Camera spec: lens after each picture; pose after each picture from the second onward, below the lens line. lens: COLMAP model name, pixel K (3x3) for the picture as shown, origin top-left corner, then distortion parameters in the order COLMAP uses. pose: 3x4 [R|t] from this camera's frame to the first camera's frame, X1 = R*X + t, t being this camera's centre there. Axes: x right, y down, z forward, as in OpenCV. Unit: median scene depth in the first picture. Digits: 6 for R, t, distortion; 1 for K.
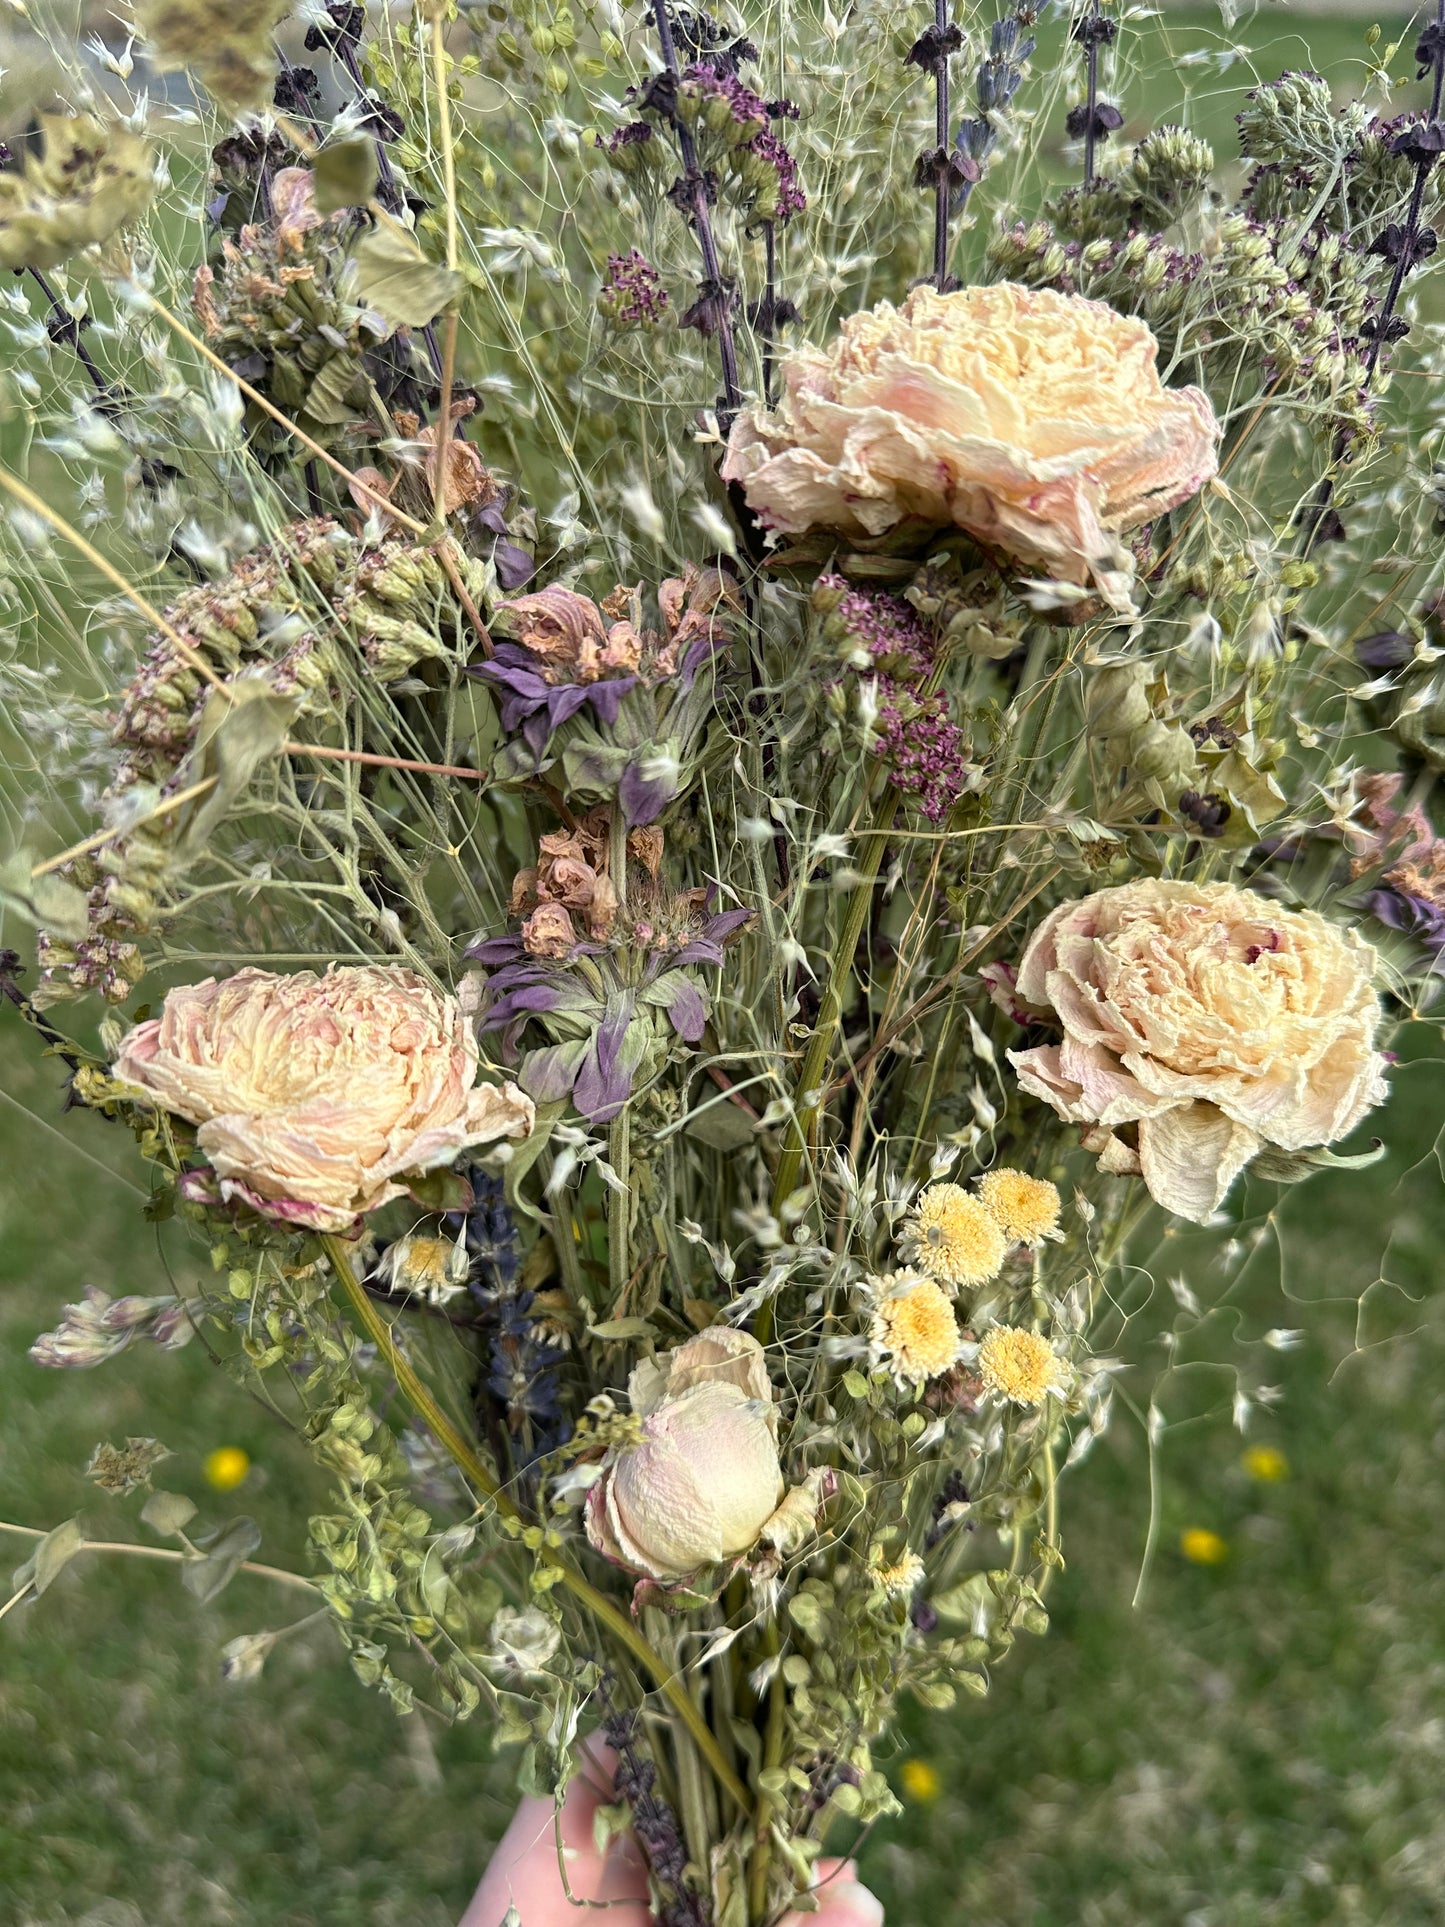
lens RADIAL K [[1404.6, 0, 713.6], [0, 1404.6, 945.8], [0, 0, 1]] dist [-0.025934, -0.037631]
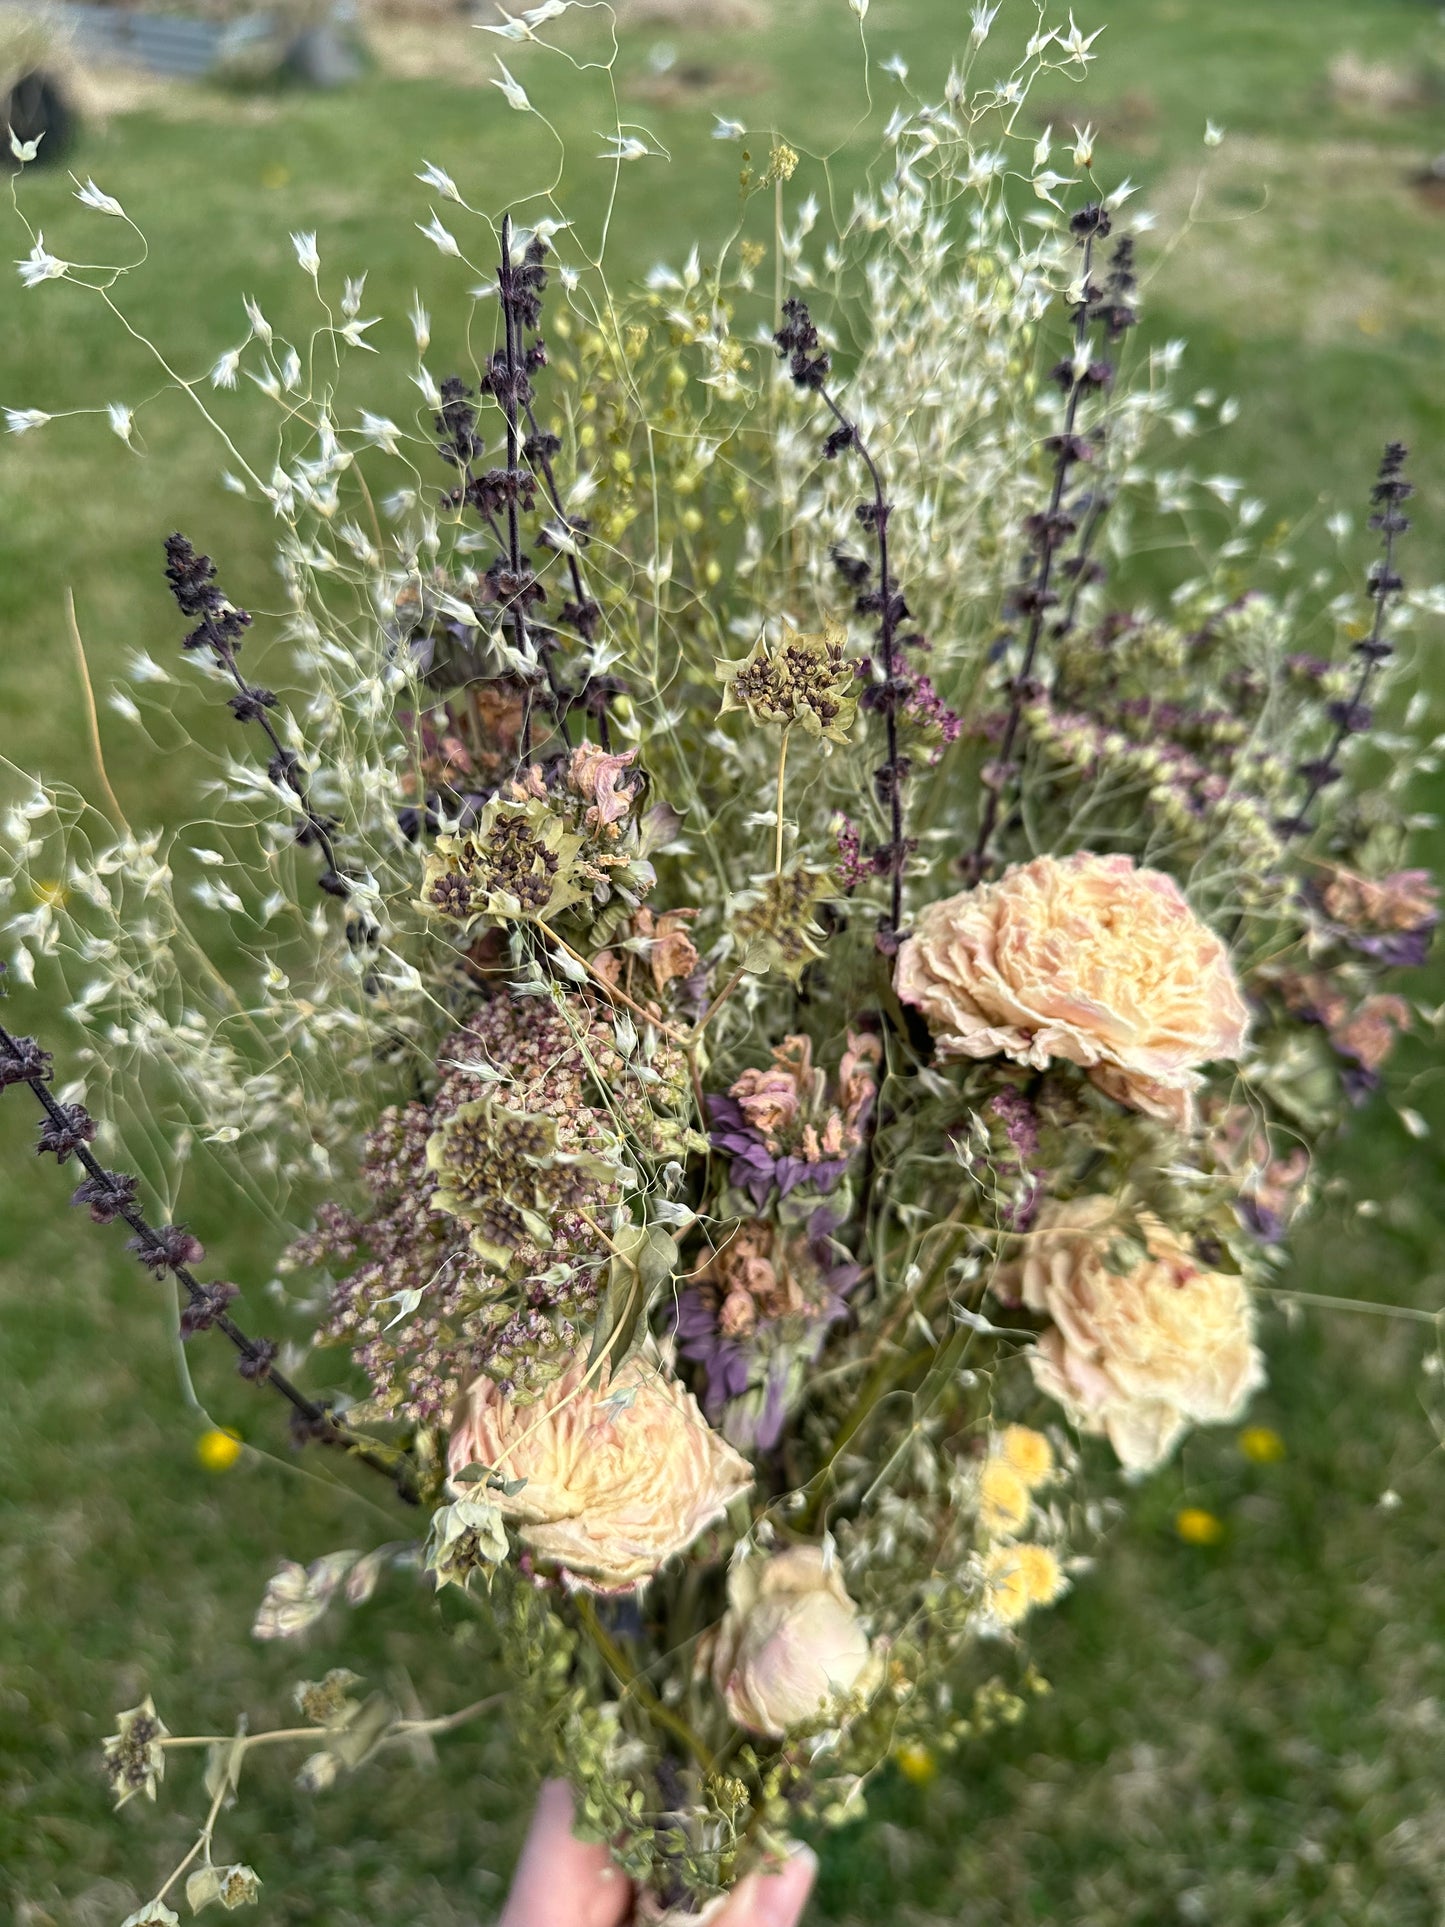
lens RADIAL K [[1404.6, 0, 709.6], [0, 1404.6, 935.2], [0, 0, 1]] dist [-0.025934, -0.037631]
pose [[0.950206, 0.002299, 0.311614, -0.551981], [-0.047678, 0.989272, 0.138085, -0.540244], [-0.307953, -0.146066, 0.940122, -0.173315]]
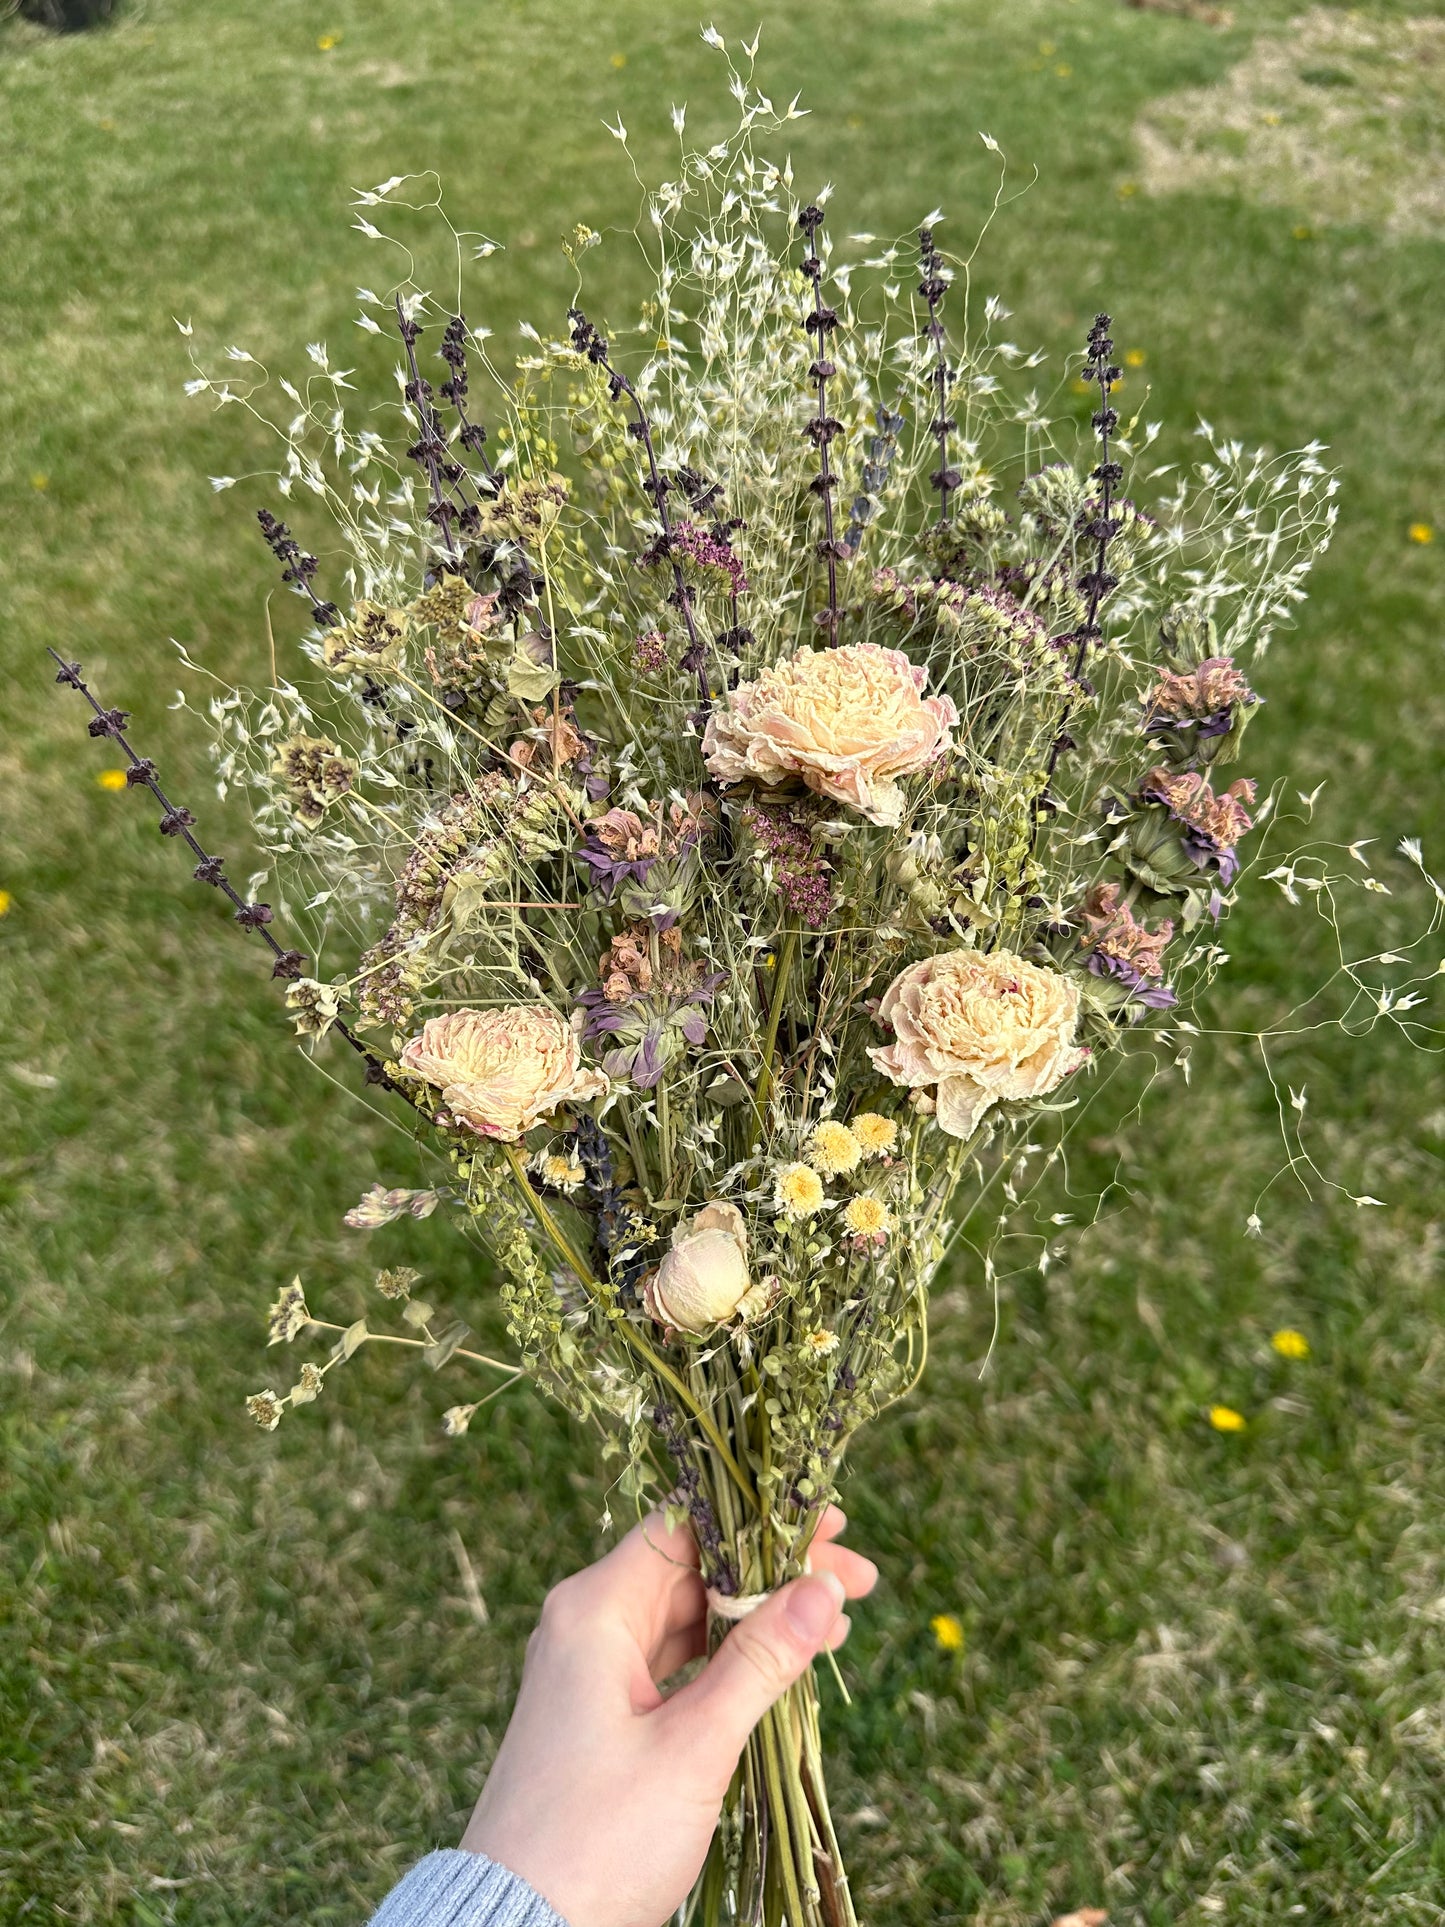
lens RADIAL K [[1404.6, 0, 726.8], [0, 1404.6, 961.9], [0, 0, 1]] dist [-0.025934, -0.037631]
pose [[0.994575, -0.015249, -0.102898, 0.222870], [0.016965, 0.999731, 0.015825, -0.071397], [0.102629, -0.017485, 0.994566, -0.861127]]
